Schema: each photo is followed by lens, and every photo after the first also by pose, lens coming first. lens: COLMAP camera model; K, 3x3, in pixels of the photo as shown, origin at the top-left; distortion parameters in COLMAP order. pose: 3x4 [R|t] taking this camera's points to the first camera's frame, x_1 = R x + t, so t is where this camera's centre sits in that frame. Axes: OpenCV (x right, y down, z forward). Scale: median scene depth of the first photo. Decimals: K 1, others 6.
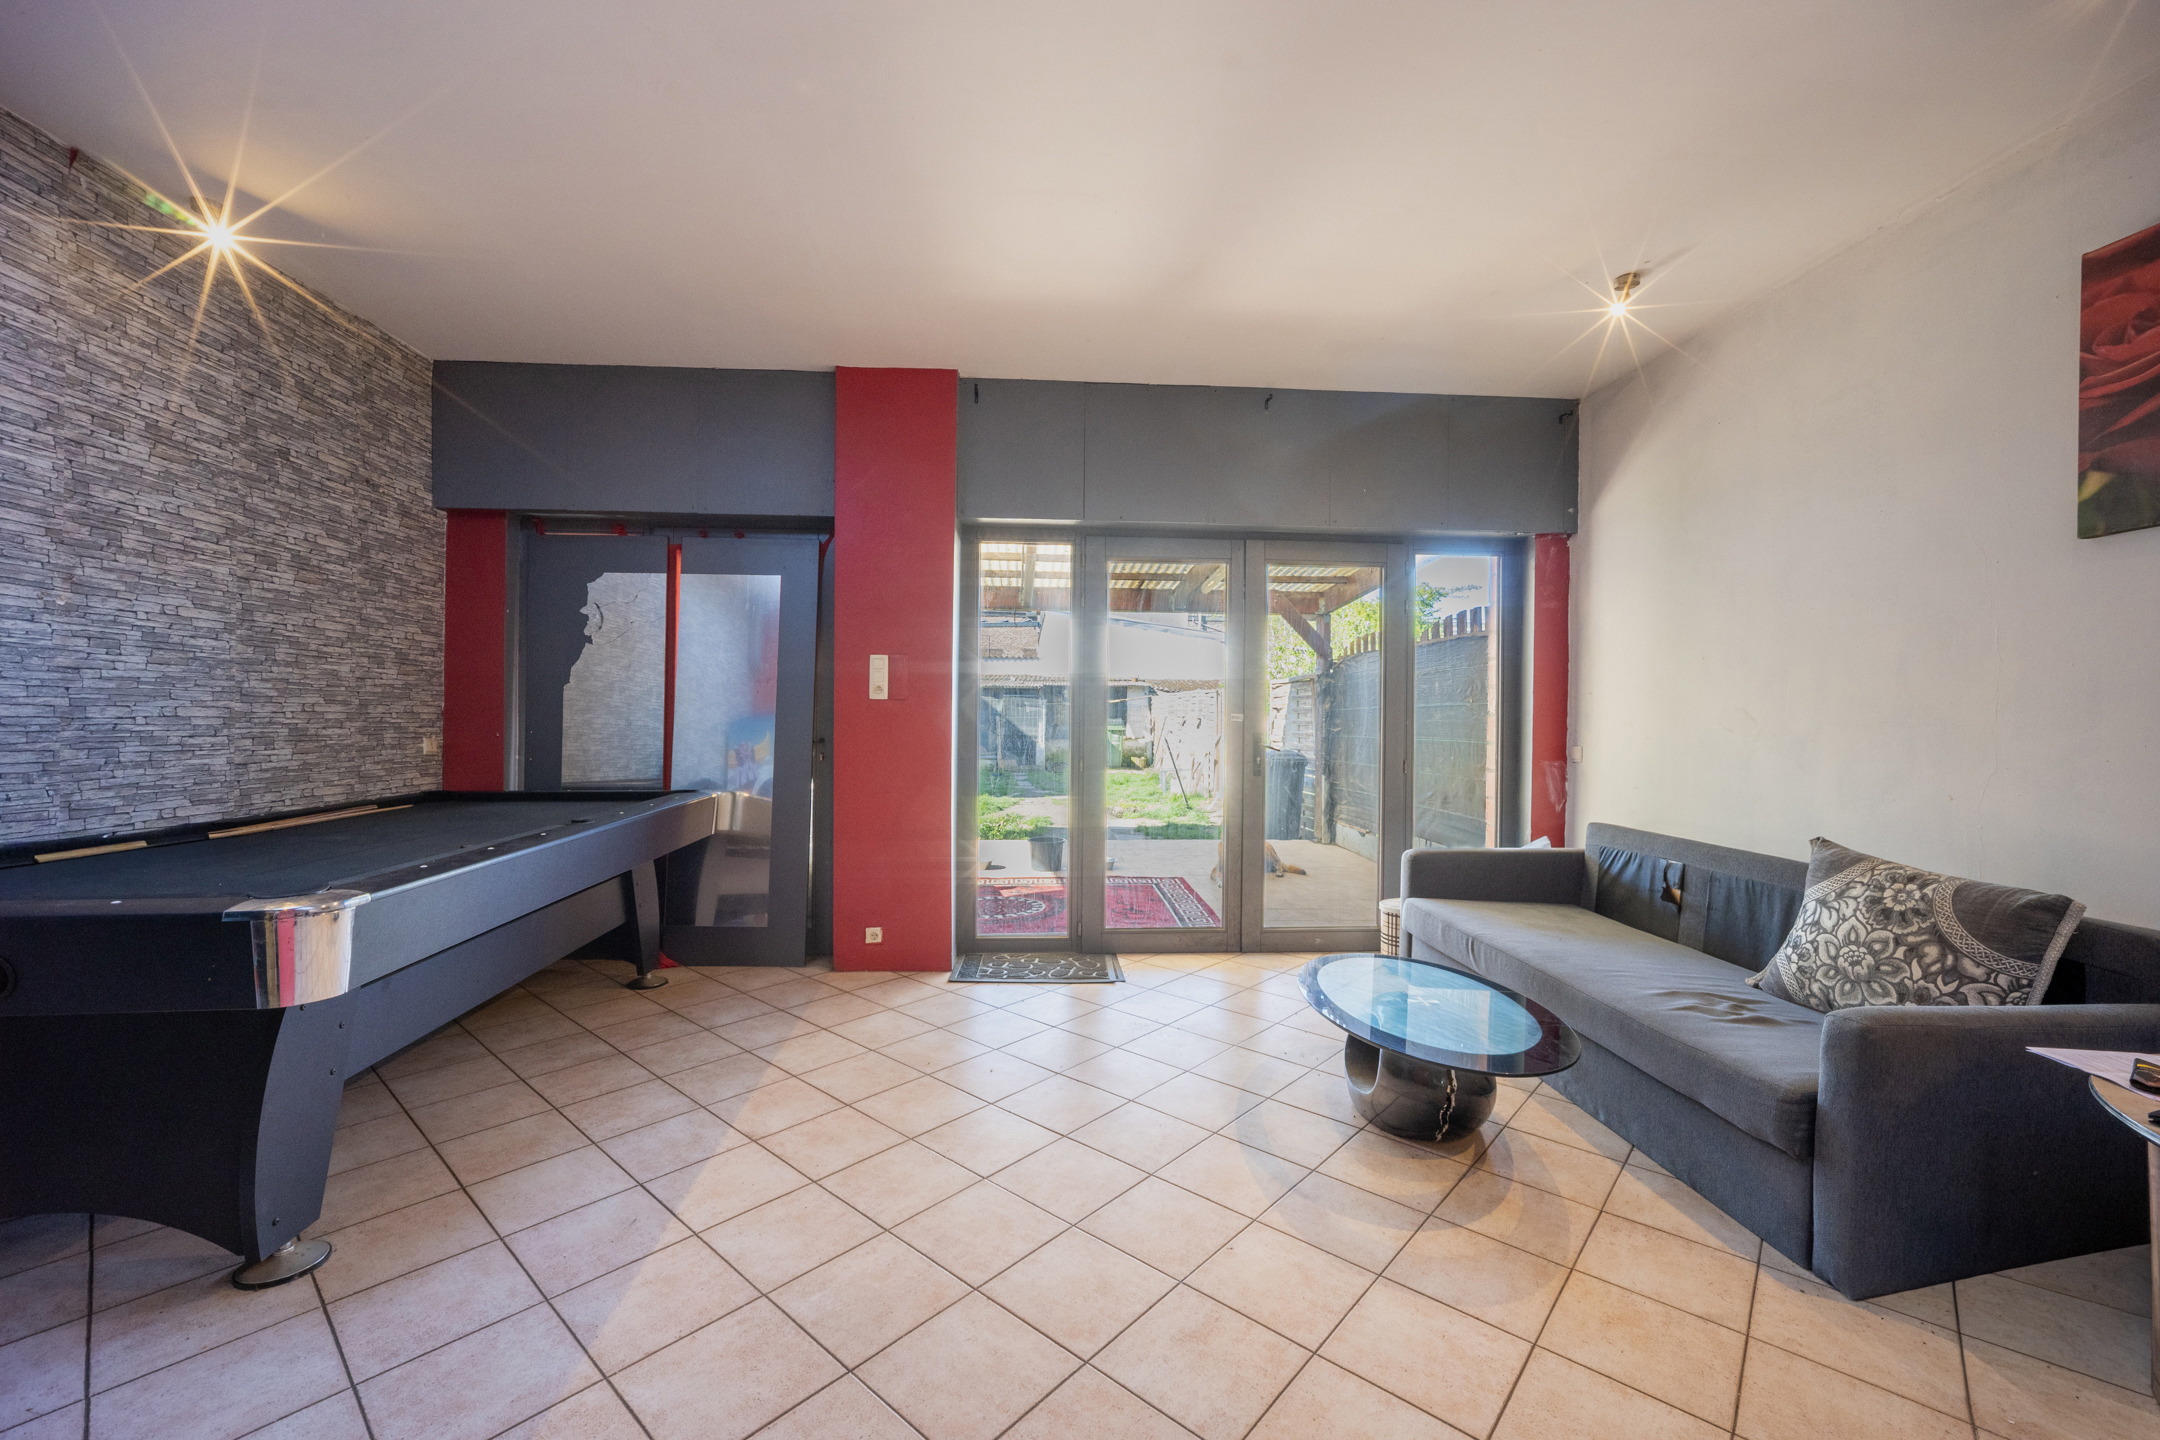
lens RADIAL K [[886.7, 0, 1082.6], [0, 886.7, 727.3], [0, 0, 1]] dist [-0.001634, 0.000894]
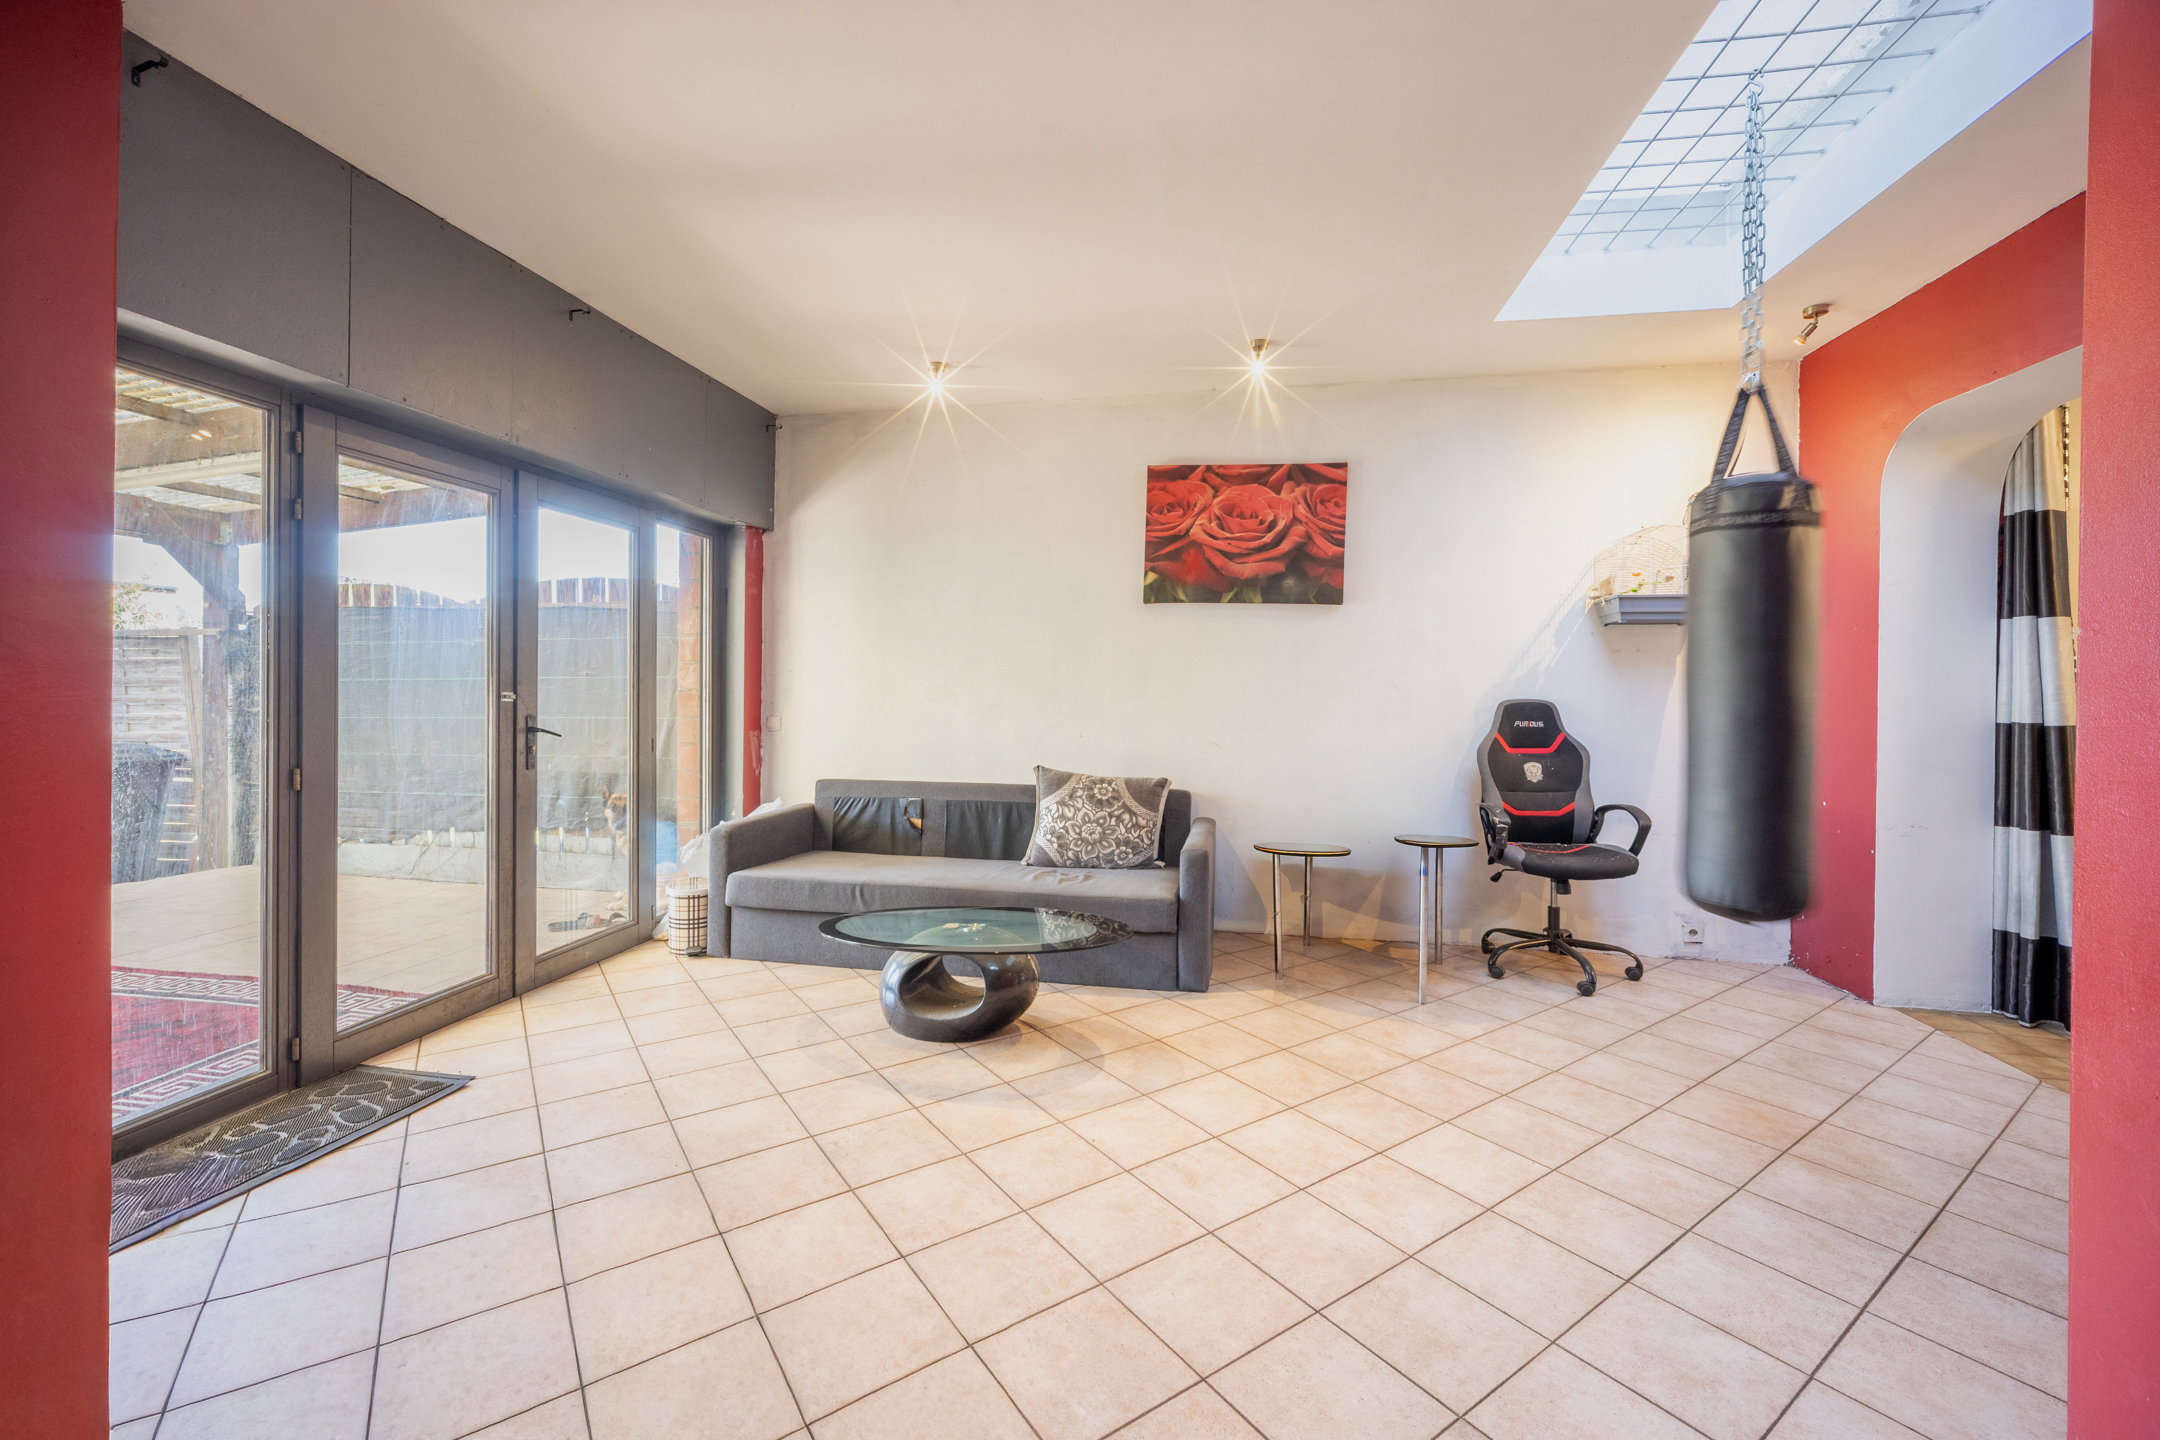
lens RADIAL K [[886.7, 0, 1081.9], [0, 886.7, 703.9], [0, 0, 1]] dist [-0.001634, 0.000894]
pose [[0.241875, -0.023062, 0.970033, -0.811729], [0.014134, 0.999695, 0.020243, -0.023541], [-0.970204, 0.008814, 0.242128, 0.590101]]
